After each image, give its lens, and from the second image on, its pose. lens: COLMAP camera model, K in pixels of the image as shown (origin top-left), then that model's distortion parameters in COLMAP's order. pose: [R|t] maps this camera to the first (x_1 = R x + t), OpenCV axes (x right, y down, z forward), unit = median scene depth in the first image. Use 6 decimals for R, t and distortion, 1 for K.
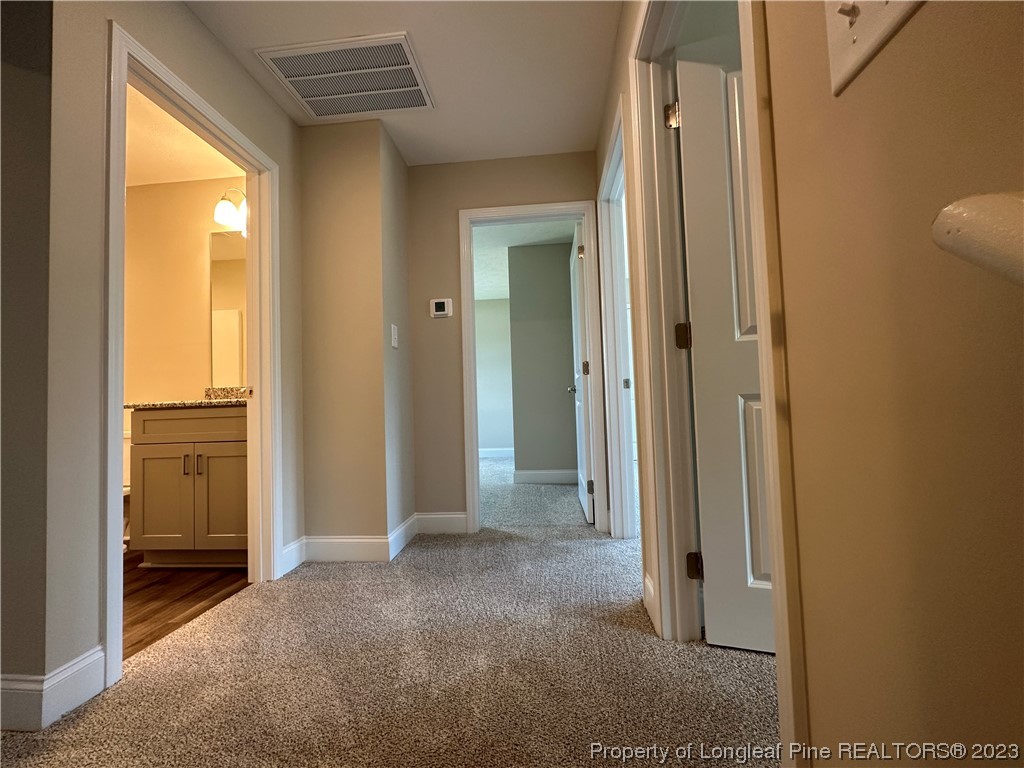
lens RADIAL K [[423.4, 0, 512.0], [0, 423.4, 384.0], [0, 0, 1]] dist [-0.000054, 0.000028]
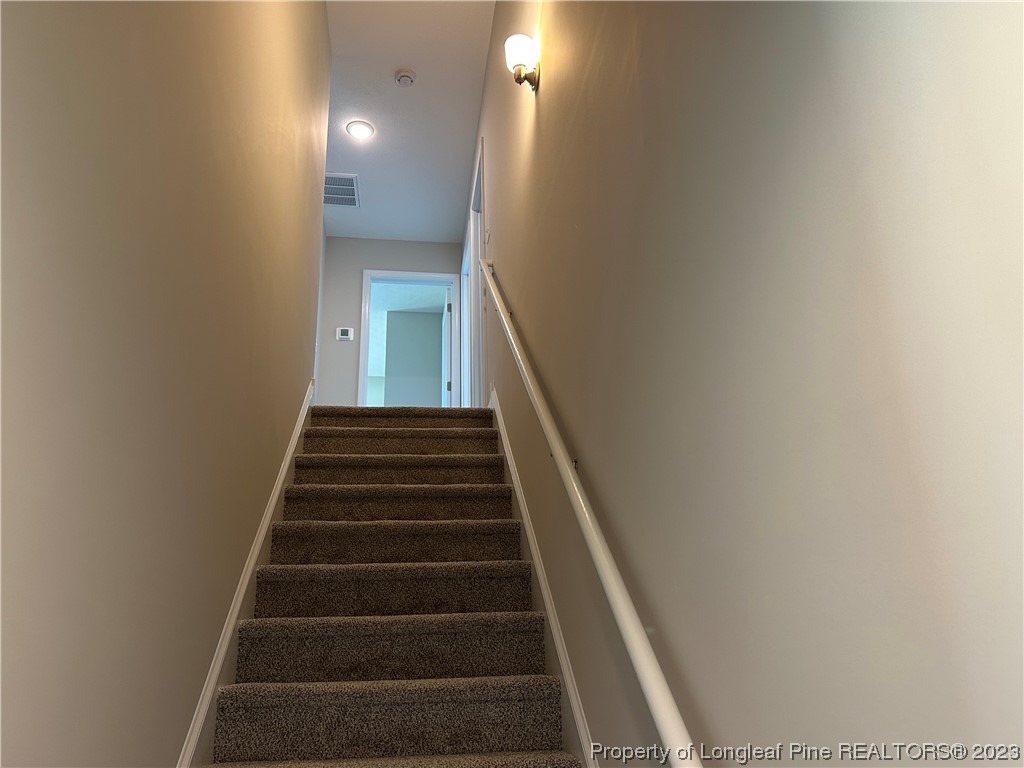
lens RADIAL K [[771.6, 0, 511.6], [0, 771.6, 378.1], [0, 0, 1]] dist [0.110122, -0.171314]
pose [[0.972147, 0.085660, 0.218156, -0.178180], [-0.009881, 0.944968, -0.327014, 0.755505], [-0.234162, 0.315750, 0.919494, -1.349005]]
